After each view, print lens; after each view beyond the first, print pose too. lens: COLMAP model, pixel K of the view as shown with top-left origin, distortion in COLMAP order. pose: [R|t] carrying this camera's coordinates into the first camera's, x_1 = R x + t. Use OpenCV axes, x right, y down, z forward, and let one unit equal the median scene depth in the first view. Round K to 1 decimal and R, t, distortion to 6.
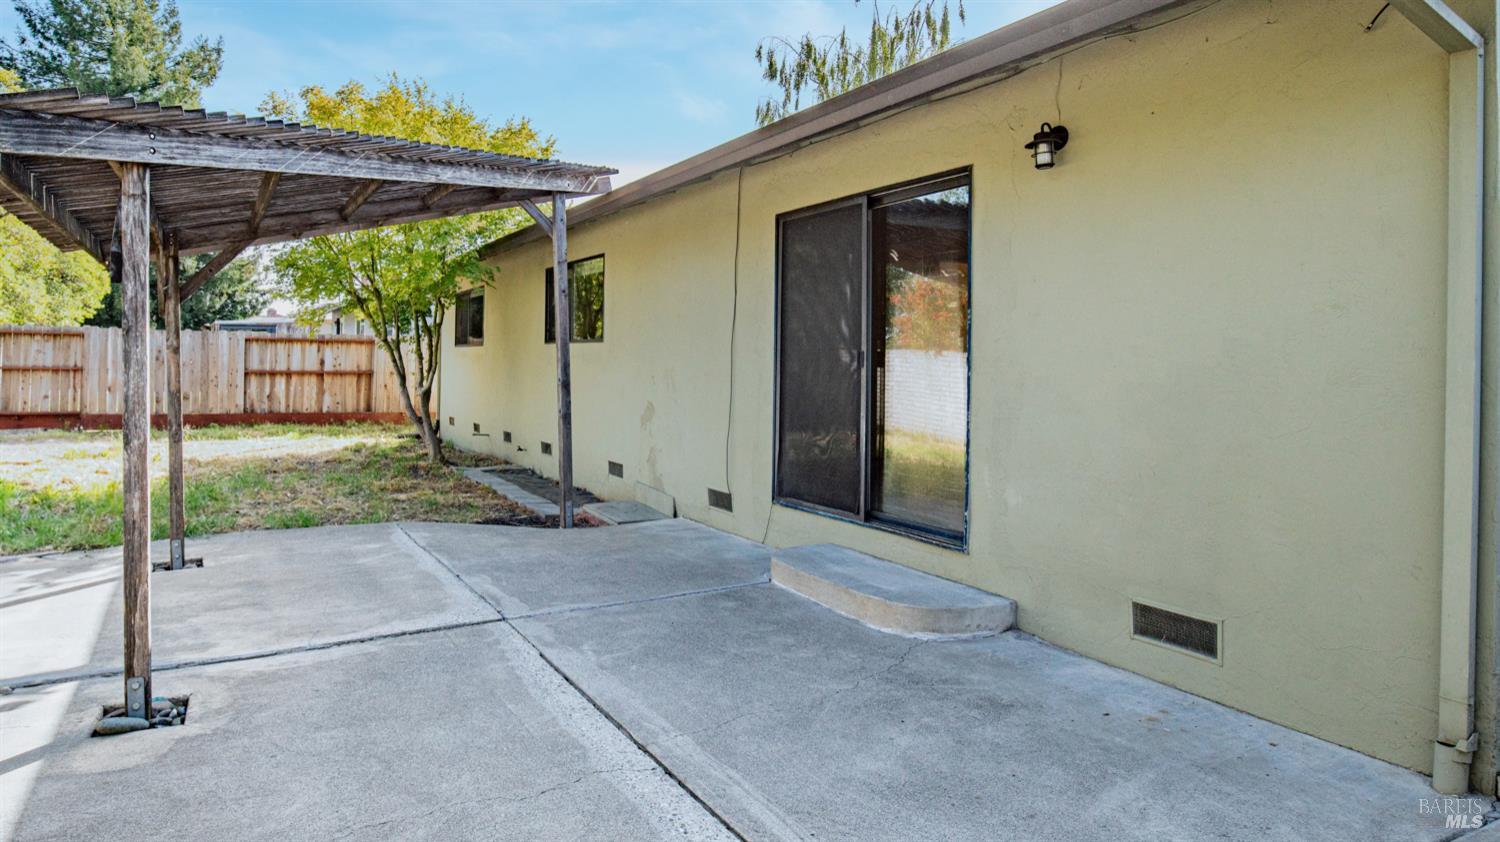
lens RADIAL K [[891.1, 0, 632.6], [0, 891.1, 357.5], [0, 0, 1]] dist [-0.028314, 0.002317]
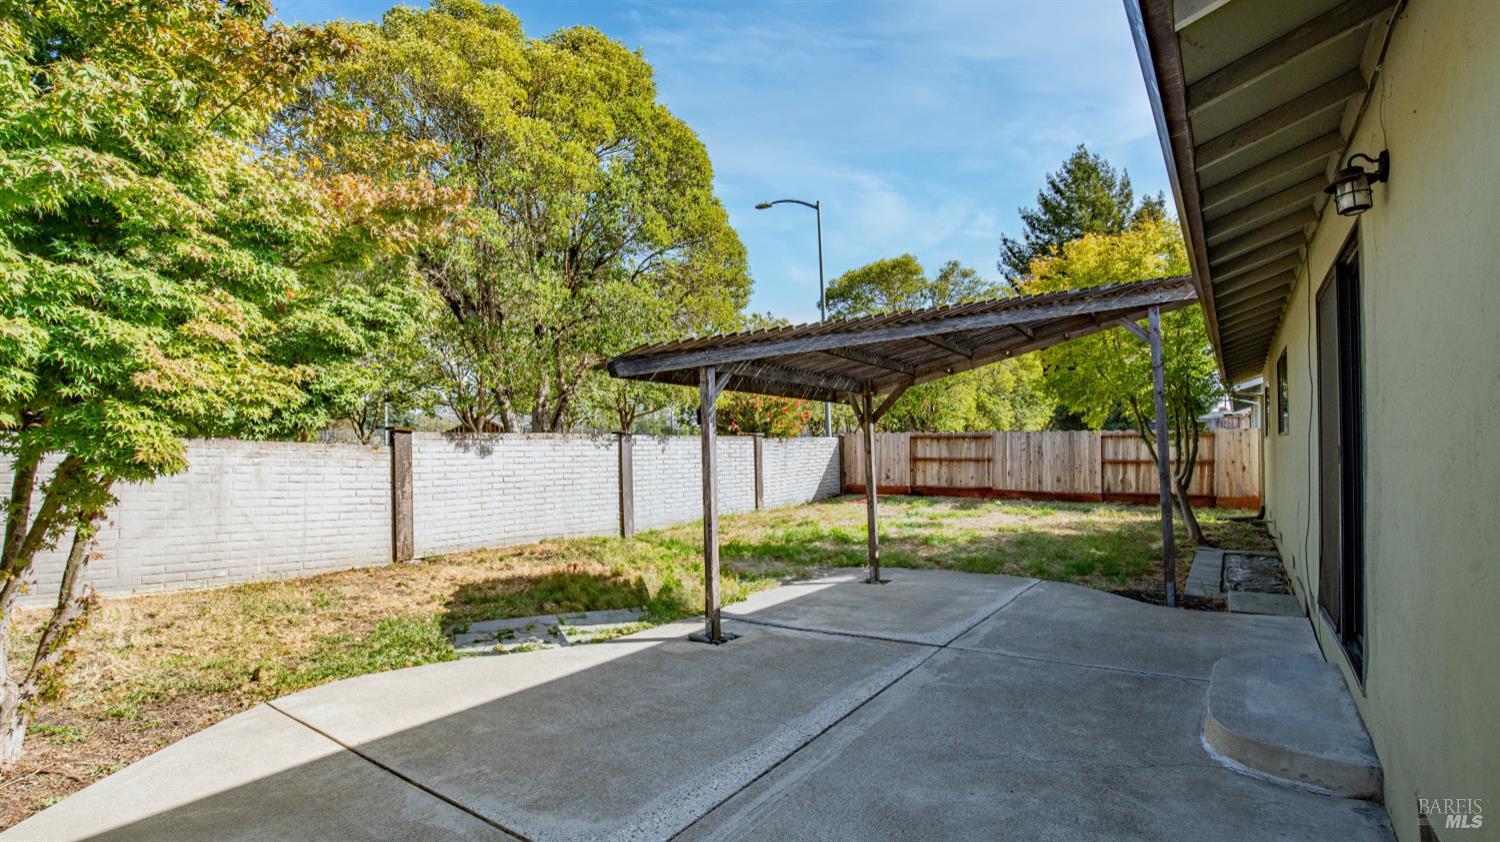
lens RADIAL K [[686.3, 0, 761.5], [0, 686.3, 441.7], [0, 0, 1]] dist [-0.022077, -0.000255]
pose [[0.508474, -0.024046, -0.860741, 0.422652], [0.015932, 0.999702, -0.018516, -0.005472], [0.860930, -0.004299, 0.508705, 0.146114]]
